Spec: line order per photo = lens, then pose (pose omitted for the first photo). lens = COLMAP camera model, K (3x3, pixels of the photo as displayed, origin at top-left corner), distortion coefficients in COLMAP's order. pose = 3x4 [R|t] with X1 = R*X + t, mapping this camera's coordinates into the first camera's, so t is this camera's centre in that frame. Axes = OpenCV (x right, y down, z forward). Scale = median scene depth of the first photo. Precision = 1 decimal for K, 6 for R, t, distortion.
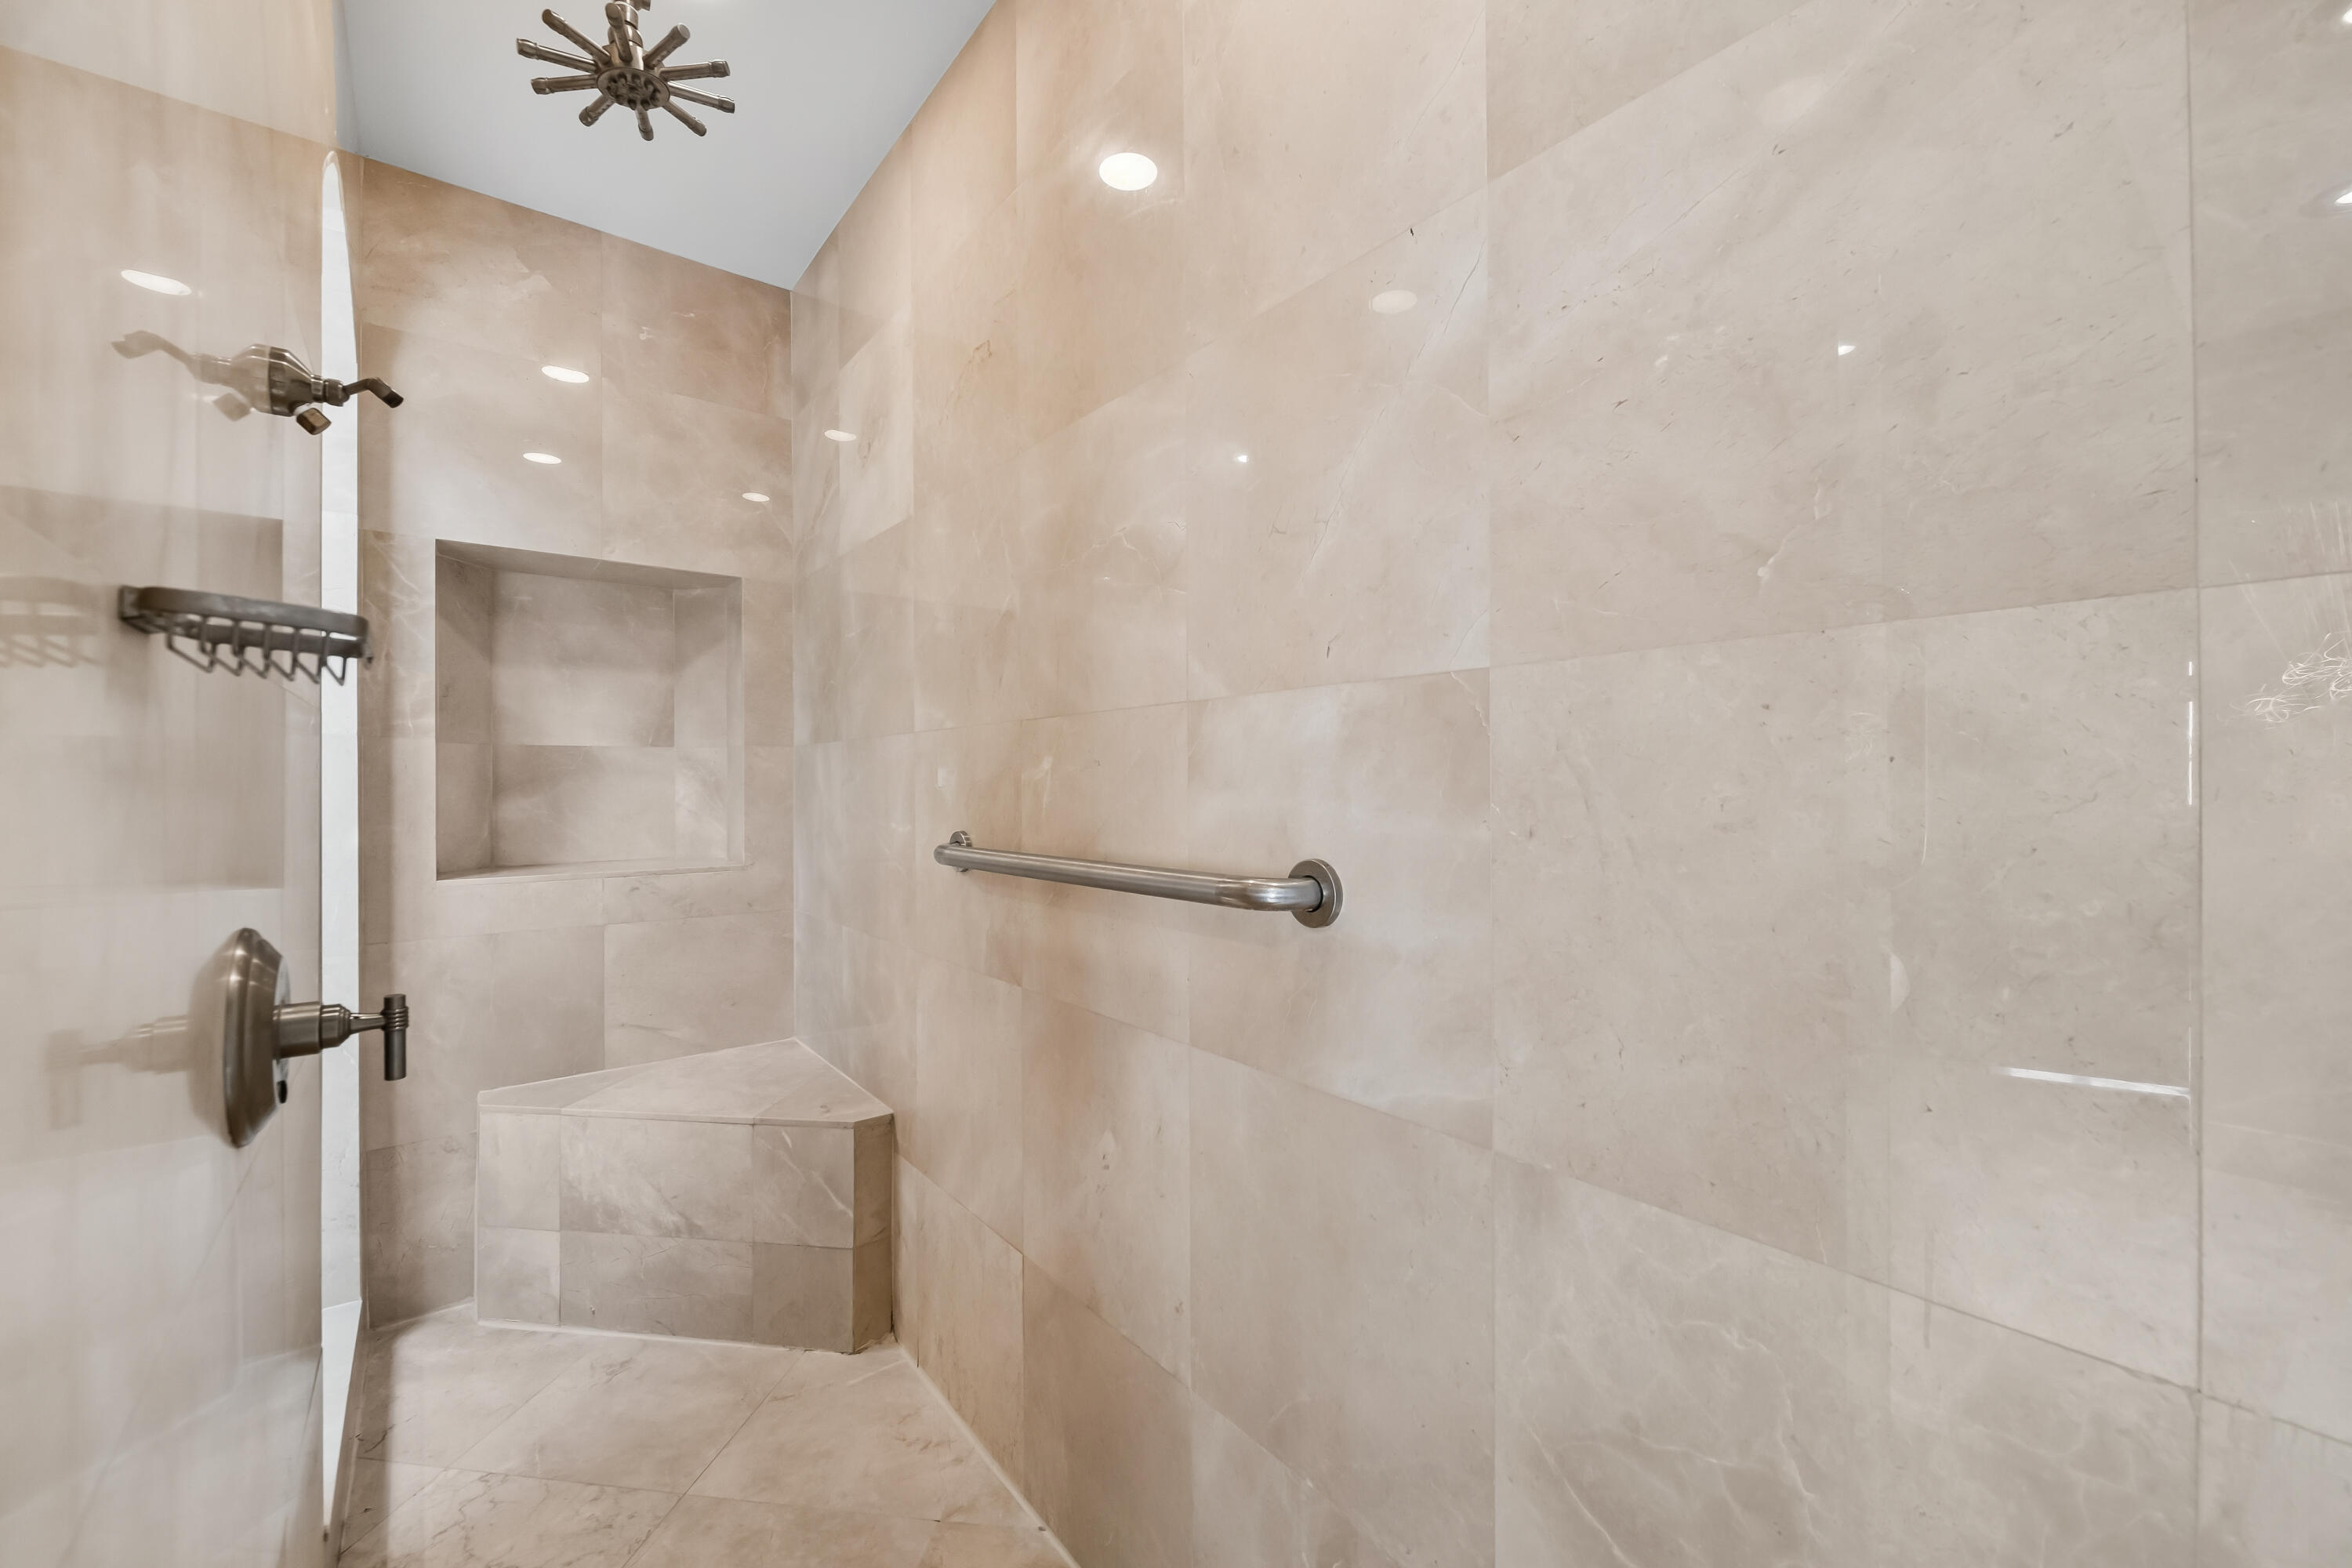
lens RADIAL K [[936.8, 0, 1189.9], [0, 936.8, 776.2], [0, 0, 1]] dist [-0.003612, -0.000209]
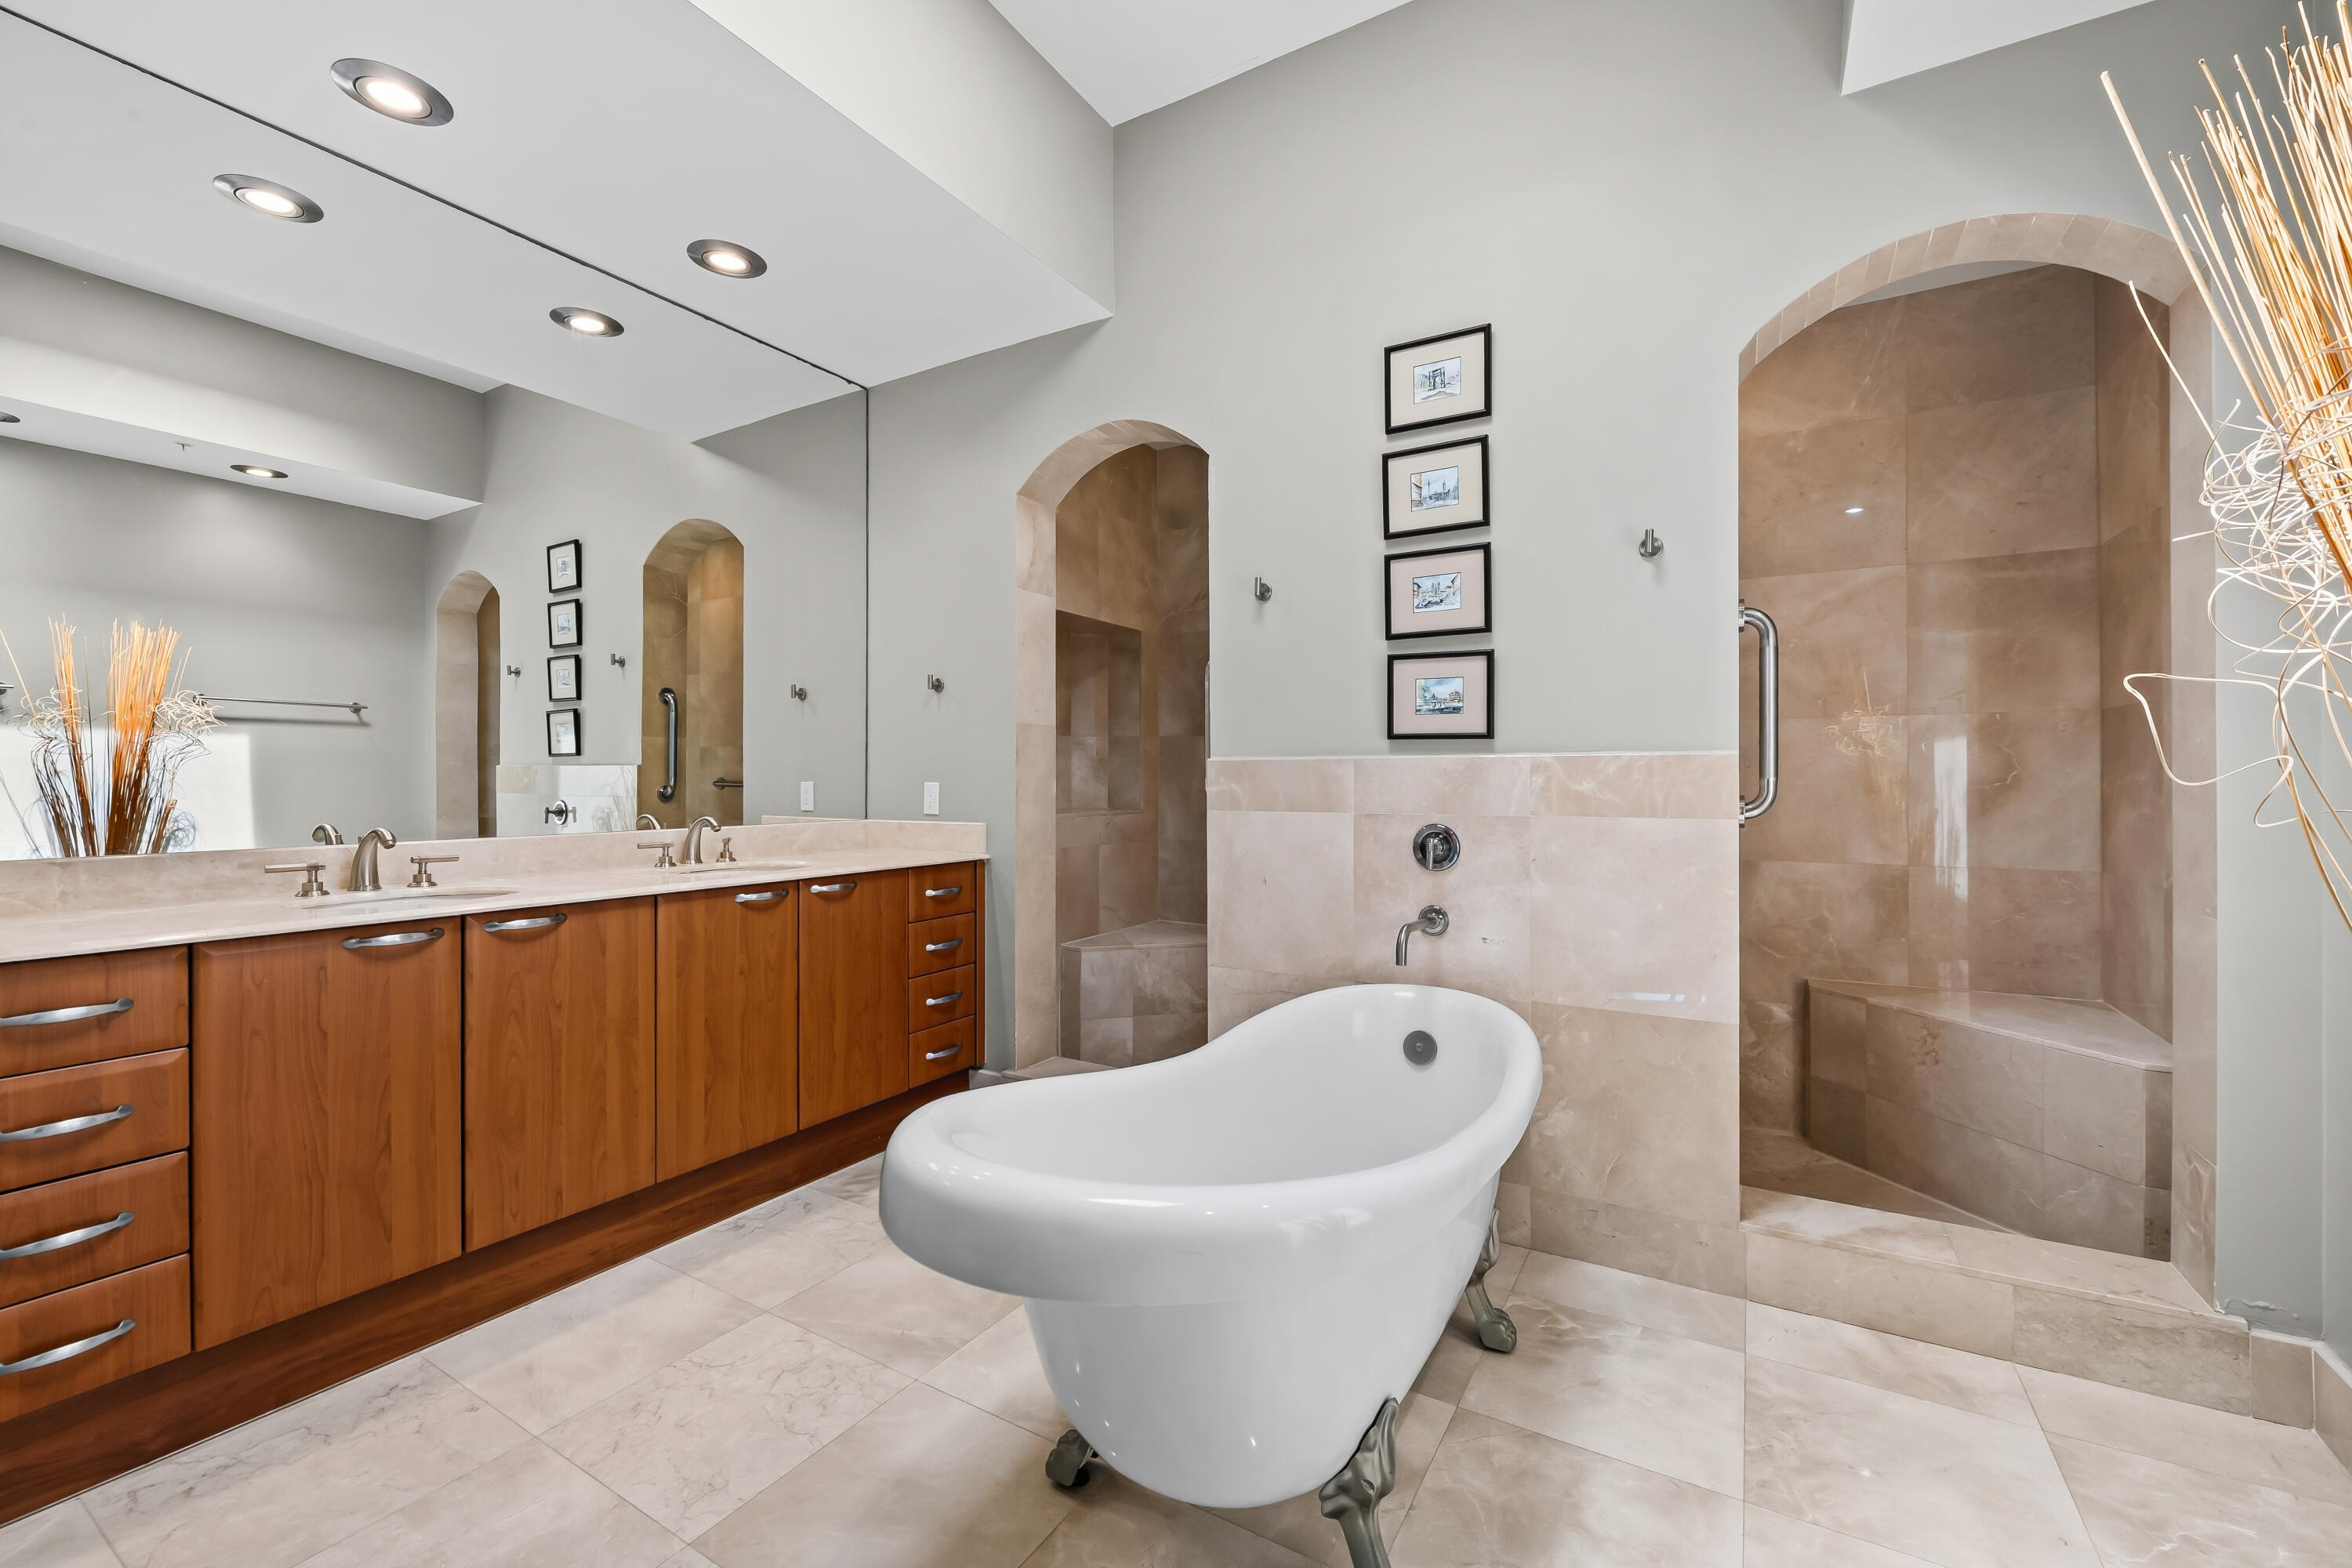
lens RADIAL K [[936.8, 0, 1189.9], [0, 936.8, 776.2], [0, 0, 1]] dist [-0.003612, -0.000209]
pose [[0.931626, 0.006889, 0.363354, -1.056446], [-0.006445, 0.999976, -0.002433, 0.042541], [-0.363362, -0.000075, 0.931648, -0.561839]]
